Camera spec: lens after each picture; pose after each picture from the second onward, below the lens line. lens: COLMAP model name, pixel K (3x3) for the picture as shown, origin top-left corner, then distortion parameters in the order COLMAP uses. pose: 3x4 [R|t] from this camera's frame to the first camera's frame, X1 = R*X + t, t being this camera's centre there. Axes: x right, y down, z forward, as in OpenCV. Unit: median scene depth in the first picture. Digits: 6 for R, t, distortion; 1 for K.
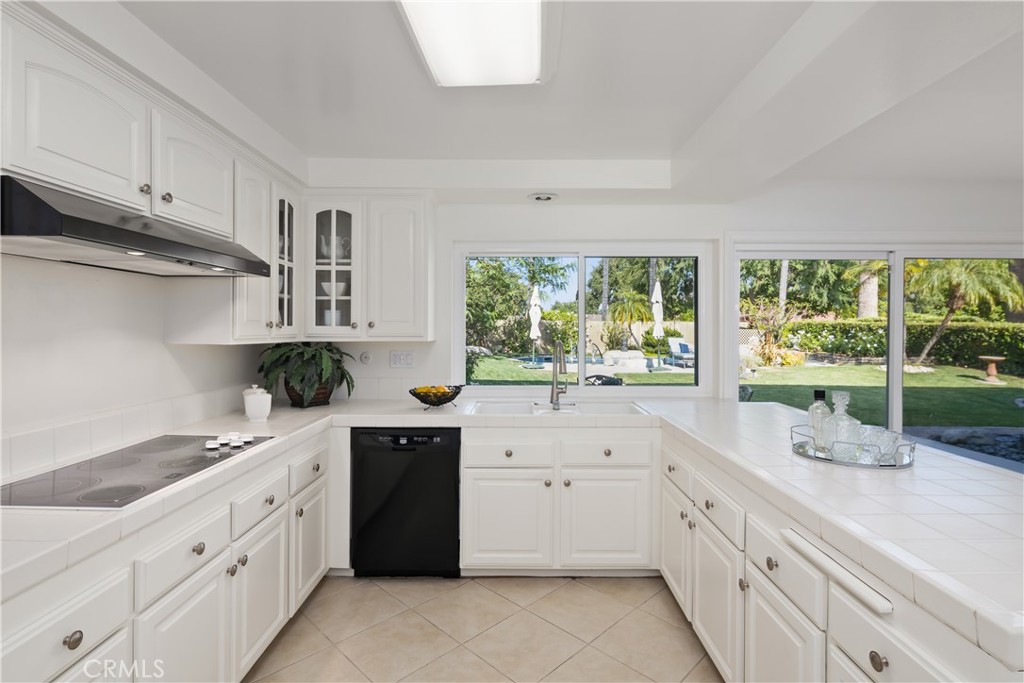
lens RADIAL K [[498.3, 0, 513.5], [0, 498.3, 325.9], [0, 0, 1]] dist [0.001045, -0.000398]
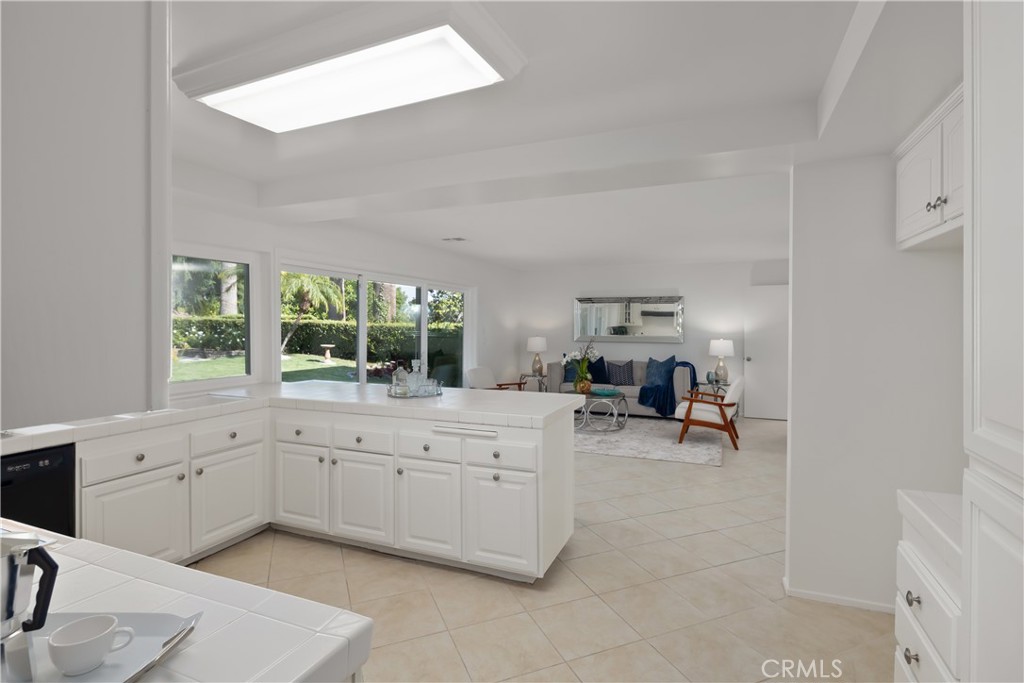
lens RADIAL K [[498.3, 0, 513.5], [0, 498.3, 325.9], [0, 0, 1]] dist [0.001045, -0.000398]
pose [[0.380103, -0.003701, 0.924937, -0.107857], [-0.003430, 0.999979, 0.005411, -0.000654], [-0.924938, -0.005229, 0.380082, -0.003915]]
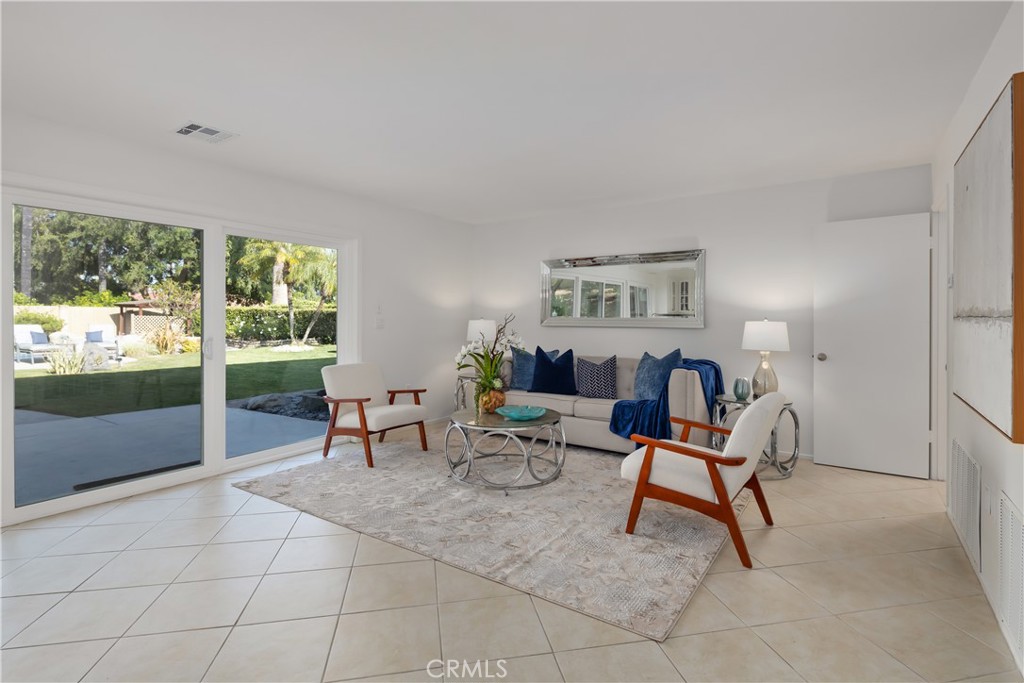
lens RADIAL K [[498.3, 0, 513.5], [0, 498.3, 325.9], [0, 0, 1]] dist [0.001045, -0.000398]
pose [[0.555134, -0.015689, 0.831613, 0.128245], [-0.000718, 0.999813, 0.019341, 0.012506], [-0.831761, -0.011335, 0.555018, -0.043581]]
